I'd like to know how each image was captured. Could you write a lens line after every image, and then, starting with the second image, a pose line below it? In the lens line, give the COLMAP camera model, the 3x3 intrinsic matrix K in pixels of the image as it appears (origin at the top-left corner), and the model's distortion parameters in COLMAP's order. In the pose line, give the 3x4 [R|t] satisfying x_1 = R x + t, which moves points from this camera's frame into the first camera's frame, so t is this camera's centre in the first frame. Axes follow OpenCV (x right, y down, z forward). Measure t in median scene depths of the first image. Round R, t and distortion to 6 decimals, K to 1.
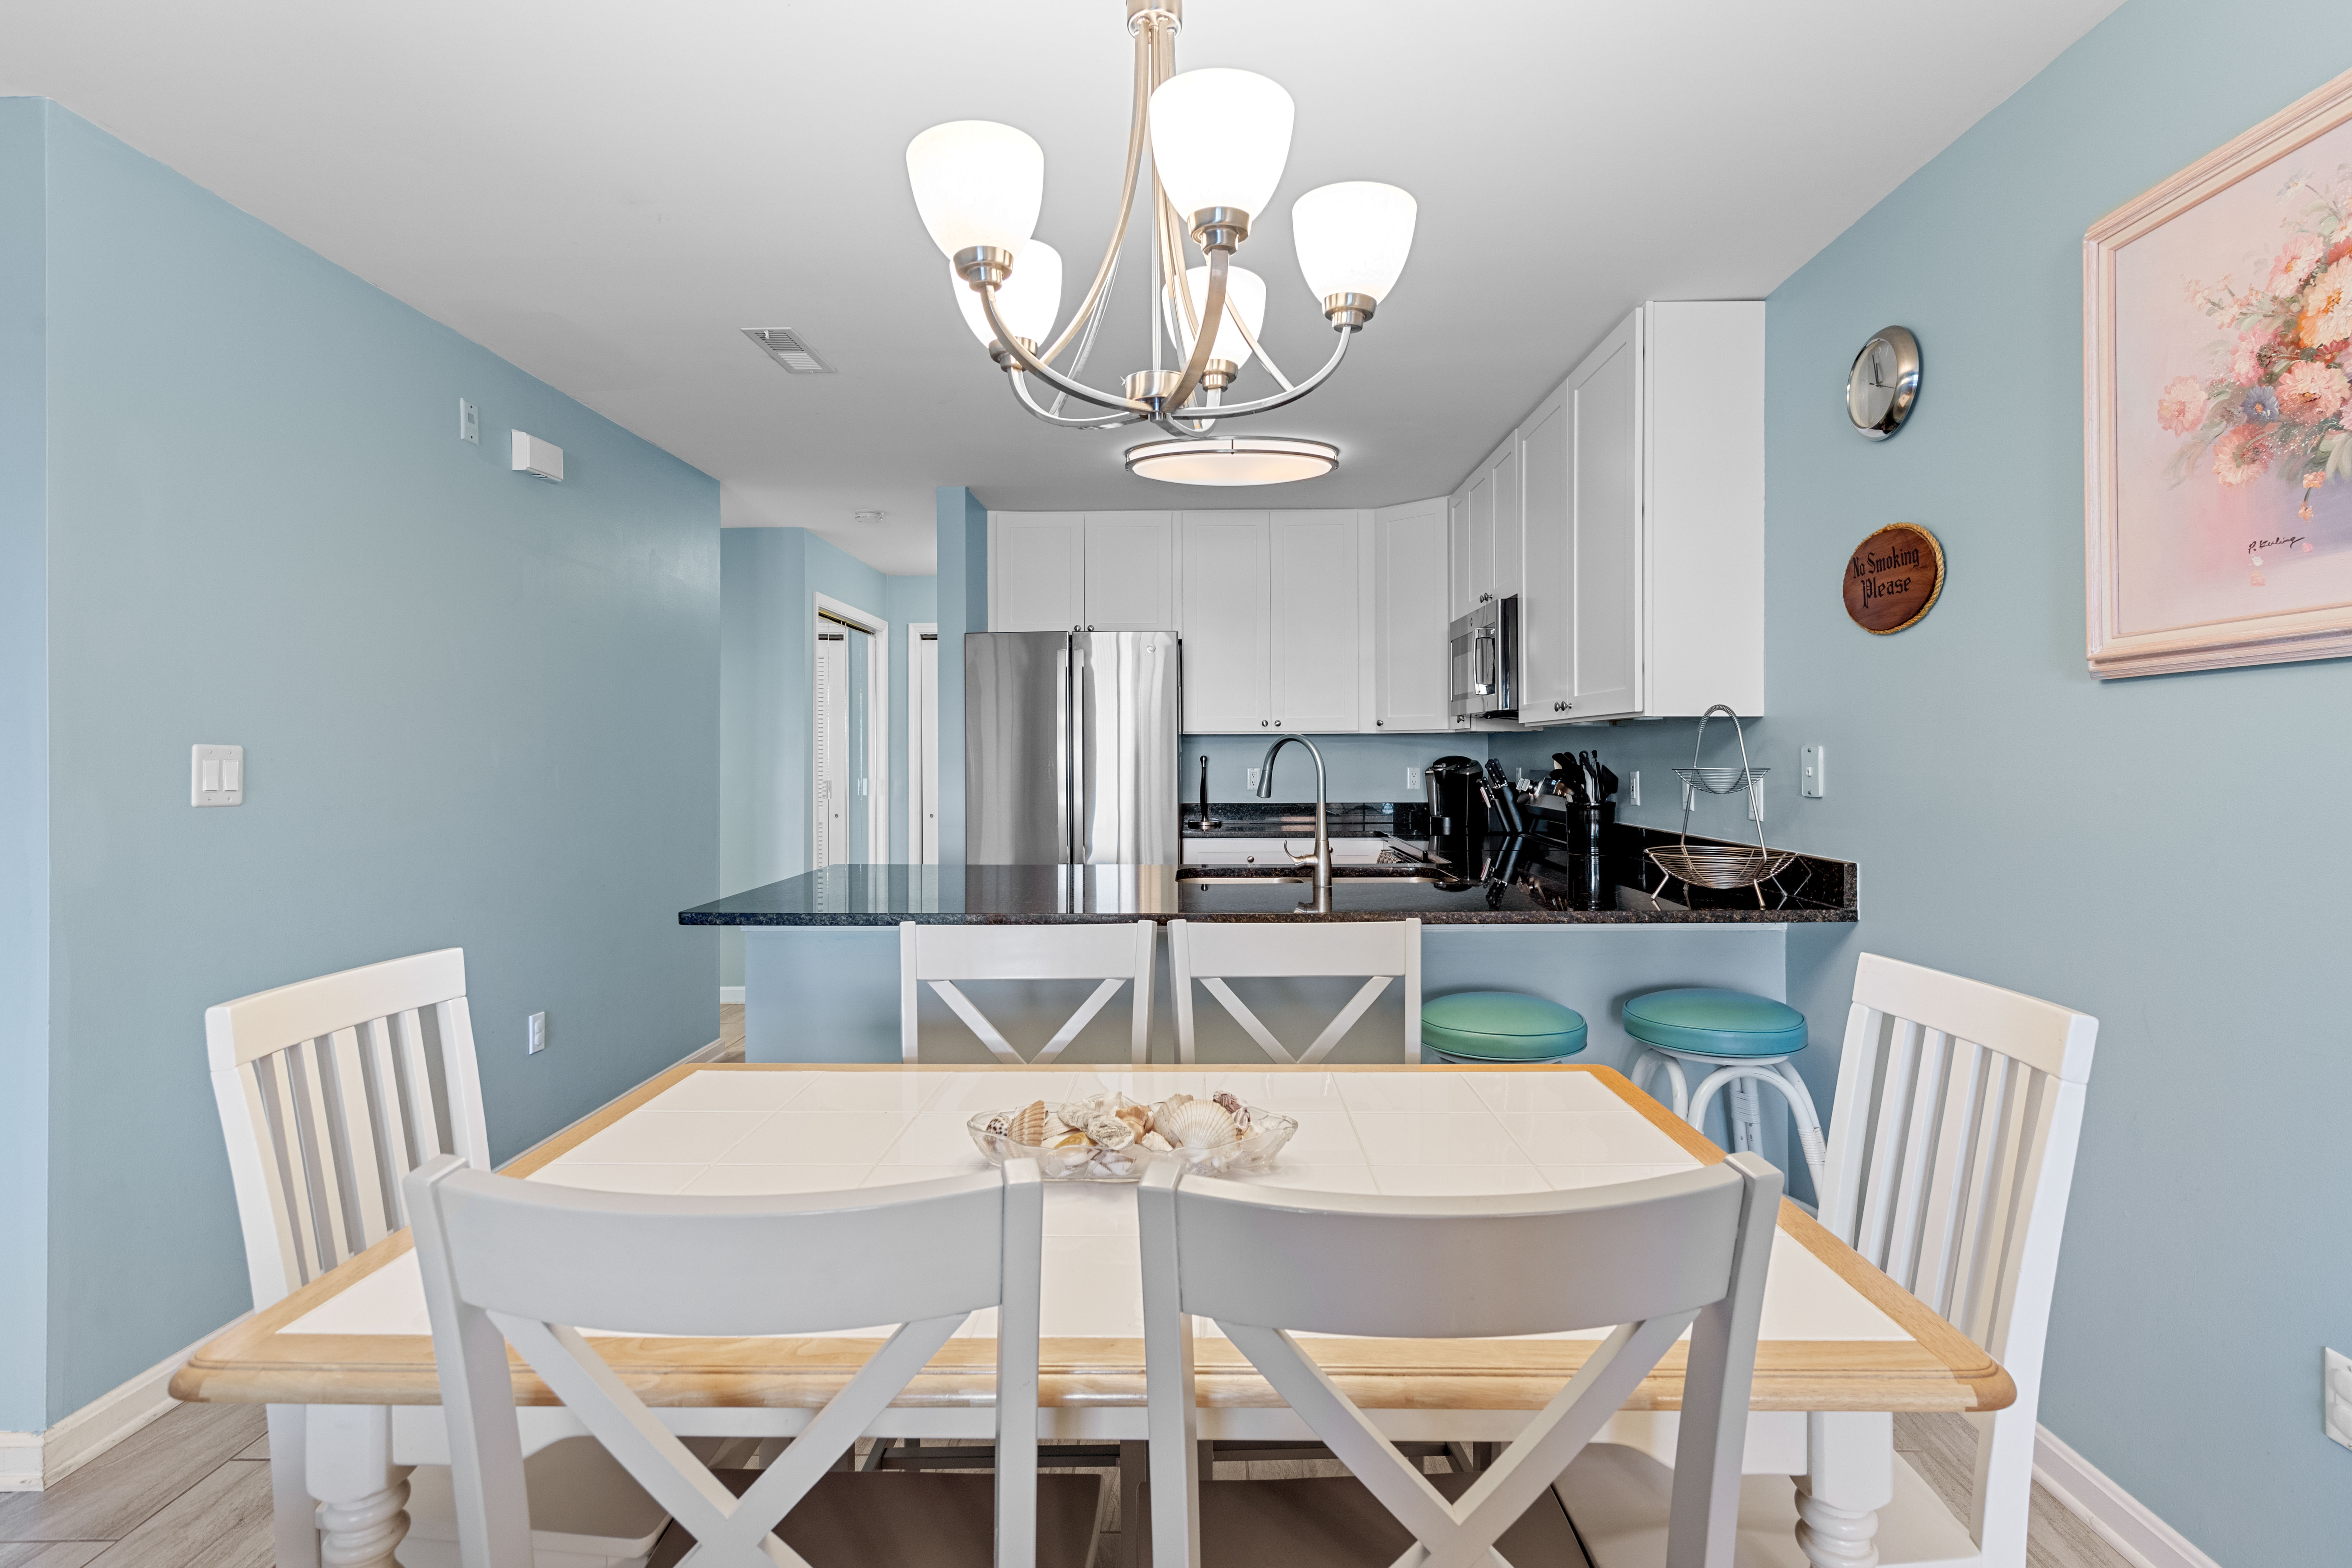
lens RADIAL K [[1112.5, 0, 1174.8], [0, 1112.5, 748.7], [0, 0, 1]] dist [-0.002853, -0.000855]
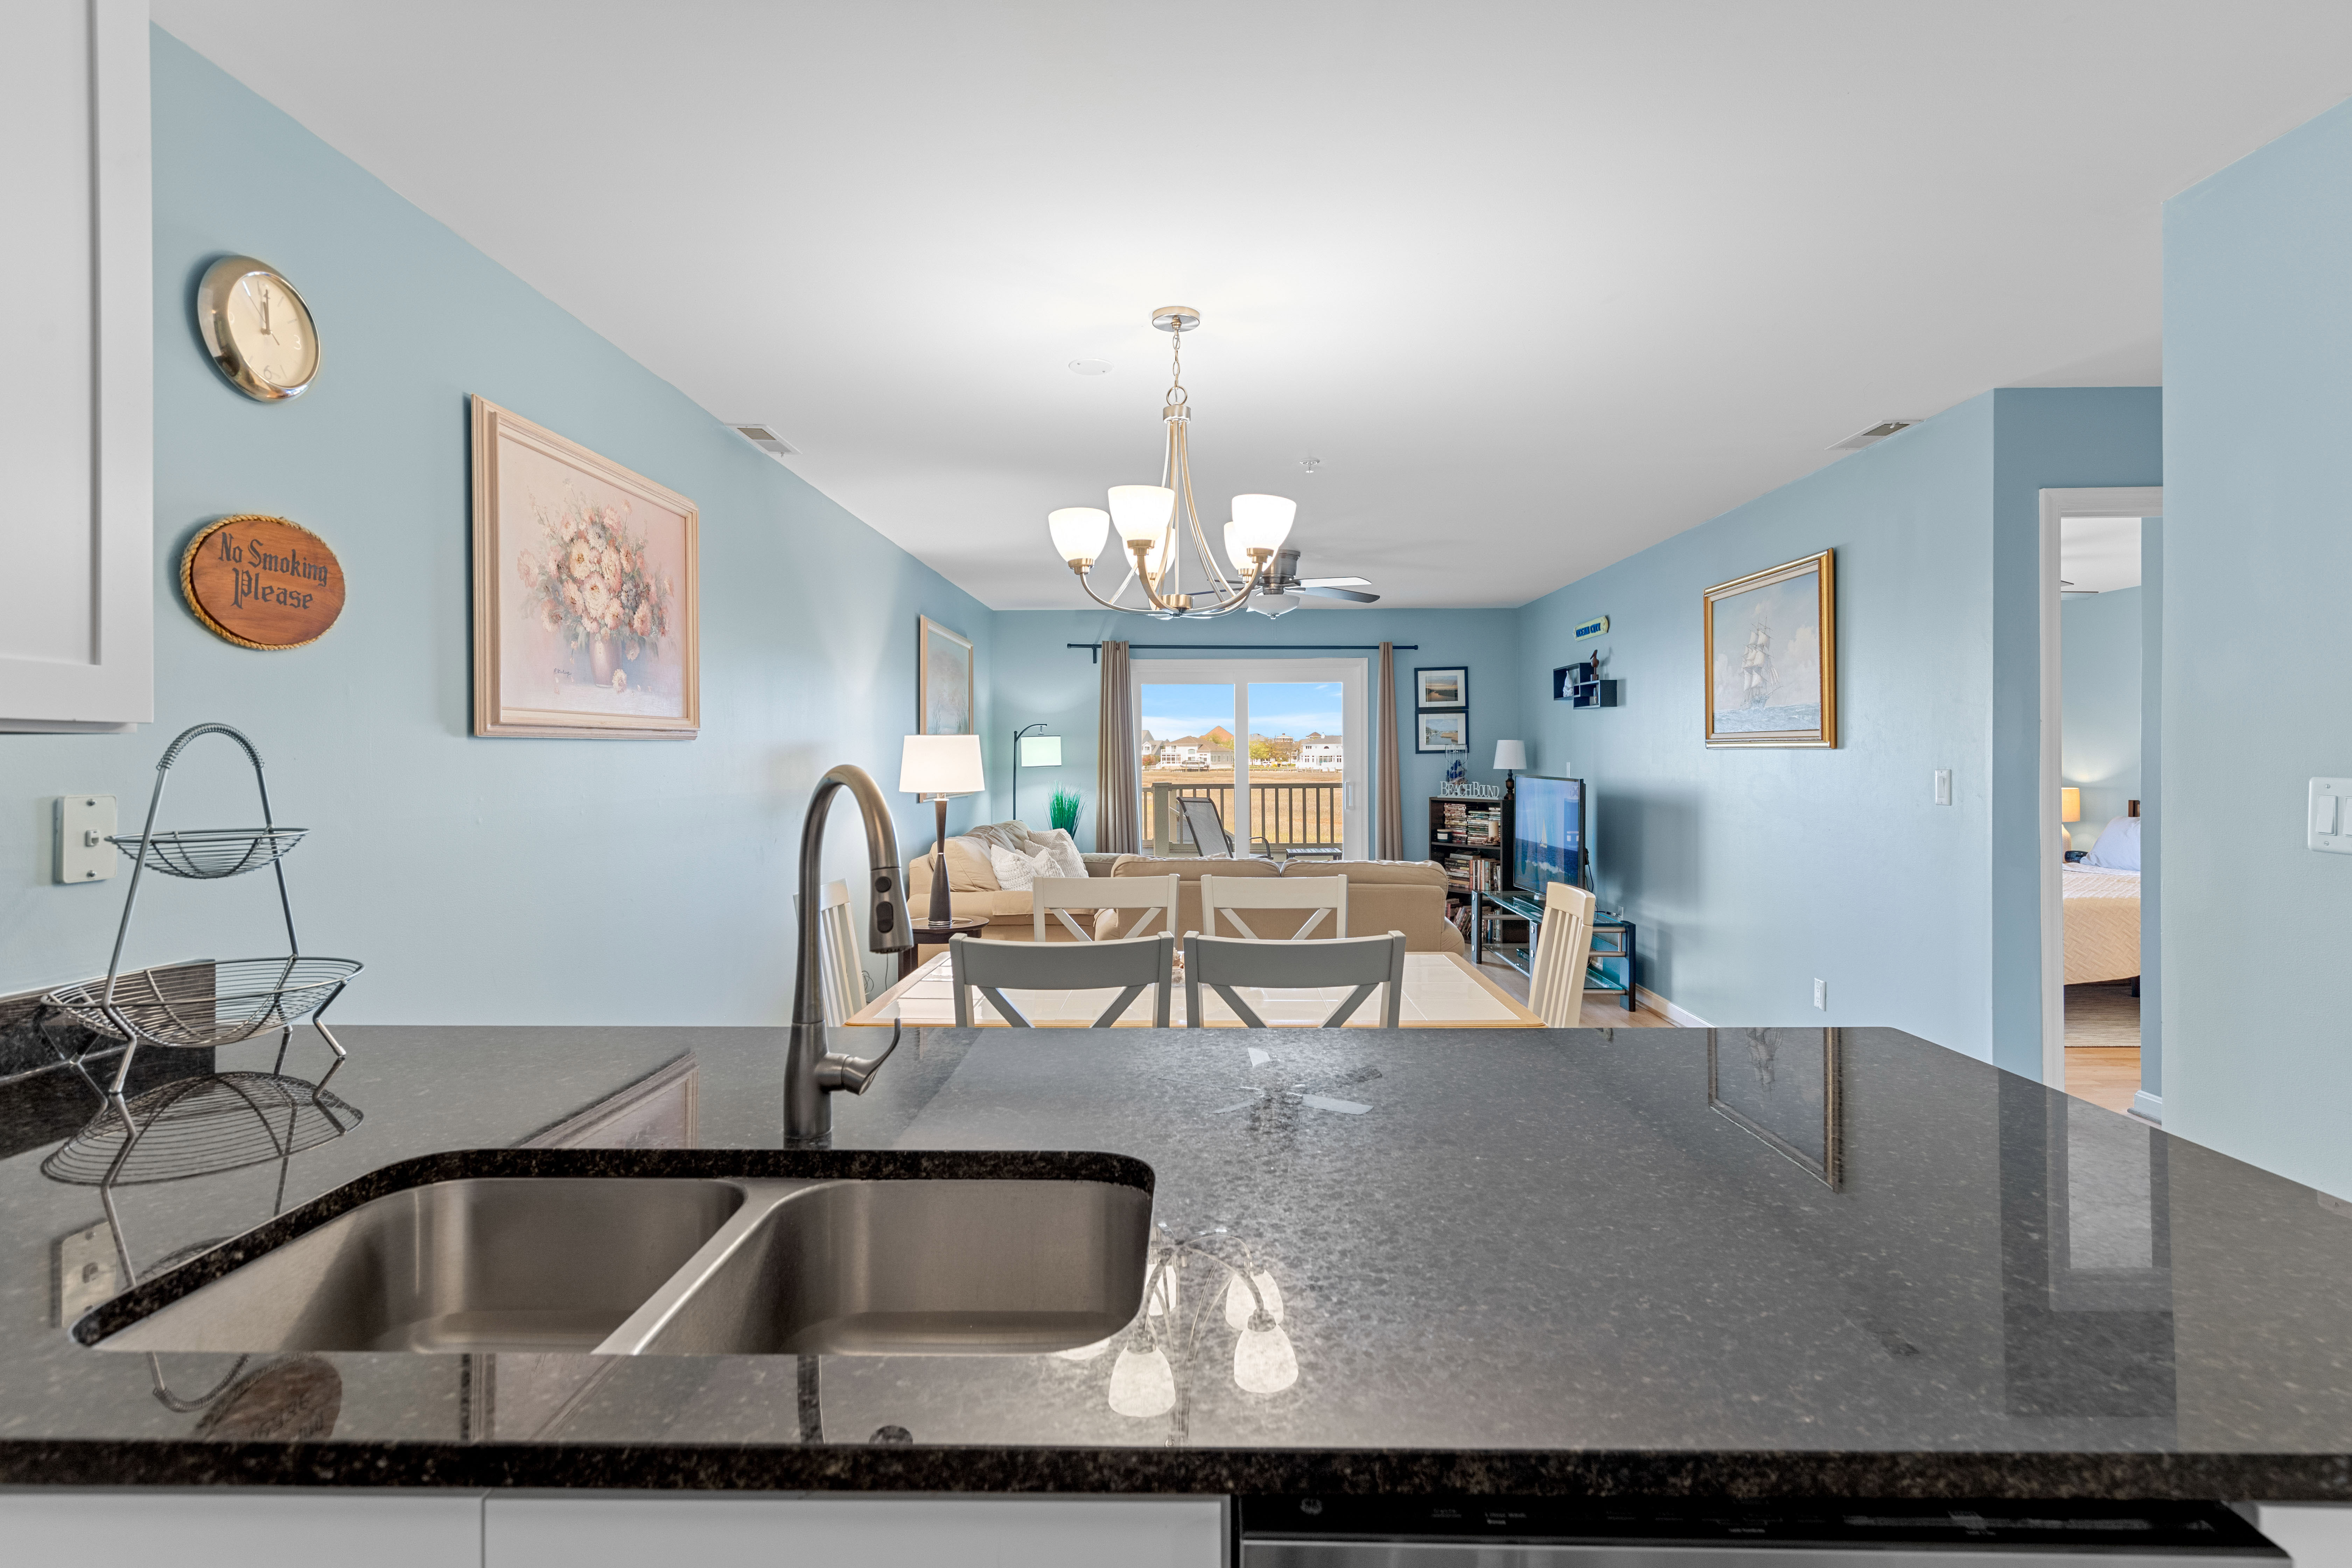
lens RADIAL K [[1125.0, 0, 1182.2], [0, 1125.0, 763.8], [0, 0, 1]] dist [0.000525, 0.000136]
pose [[-0.999979, 0.006047, -0.002133, -0.006931], [0.006052, 0.999979, -0.002353, -0.010305], [0.002119, -0.002365, -0.999995, 1.143043]]
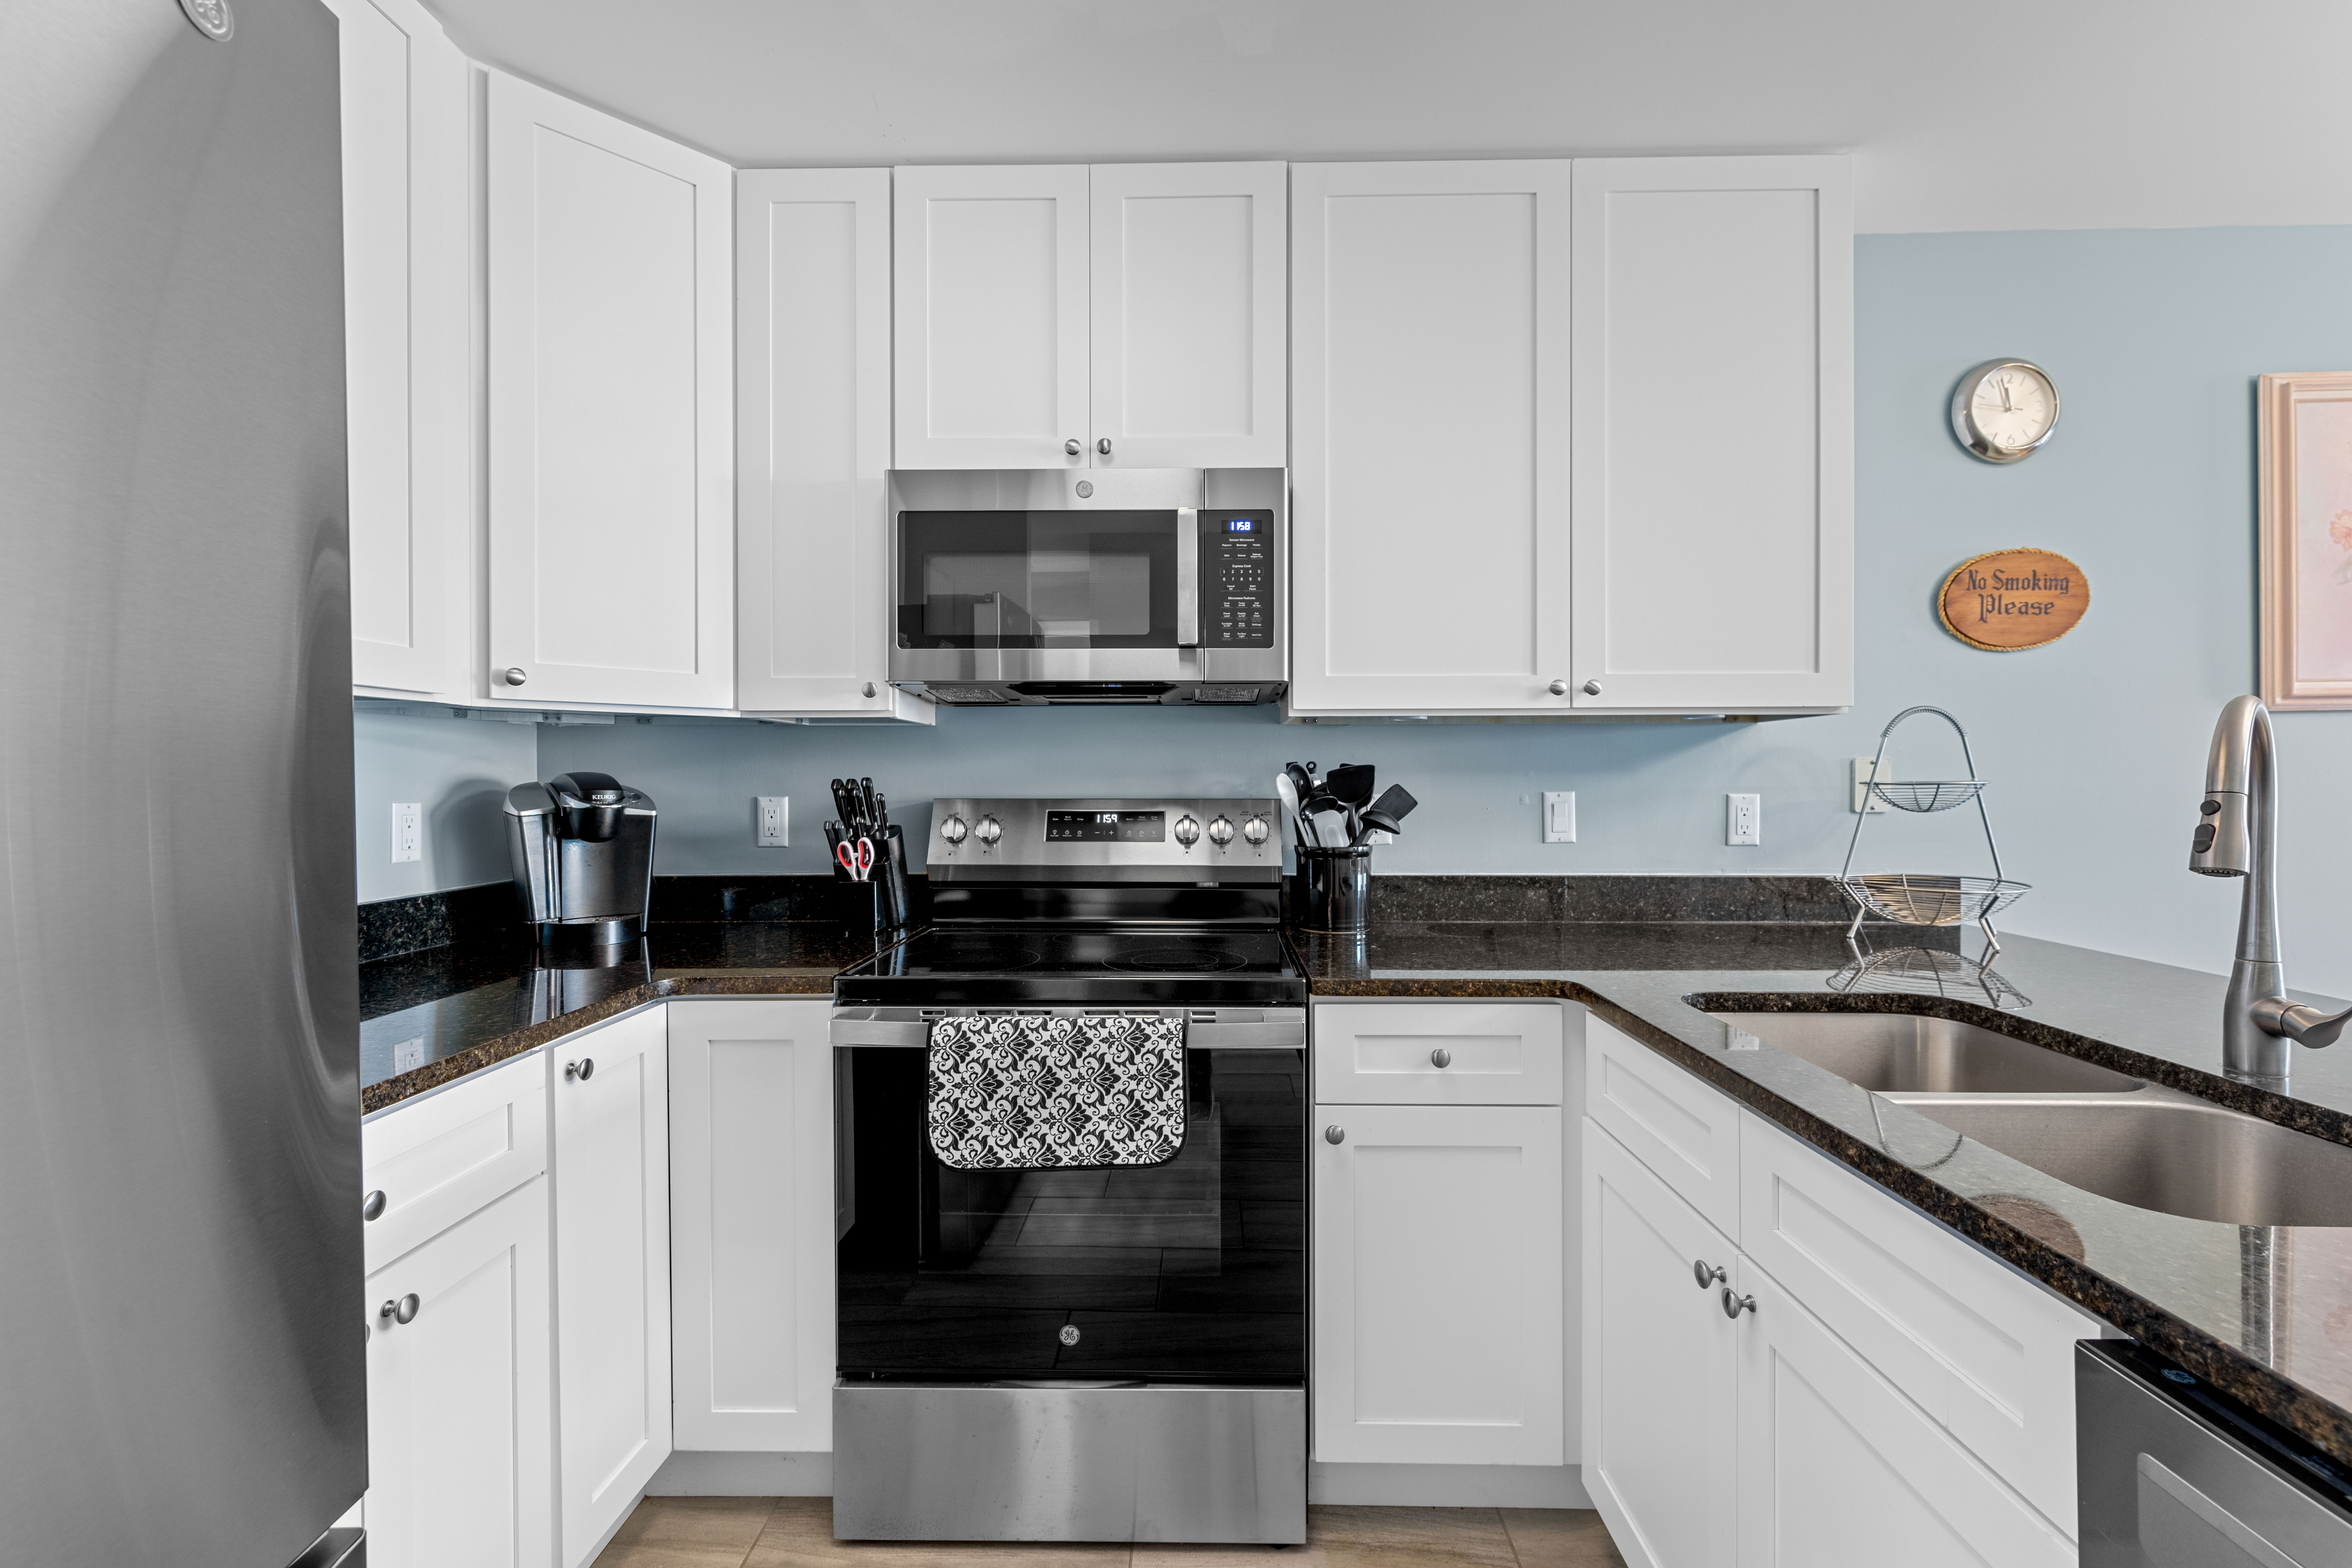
lens RADIAL K [[1039.9, 0, 1182.9], [0, 1039.9, 786.7], [0, 0, 1]] dist [-0.000711, -0.000315]
pose [[0.009626, -0.001264, 0.999953, -0.217995], [-0.002924, 0.999995, 0.001292, 0.015929], [-0.999949, -0.002936, 0.009623, 1.119696]]
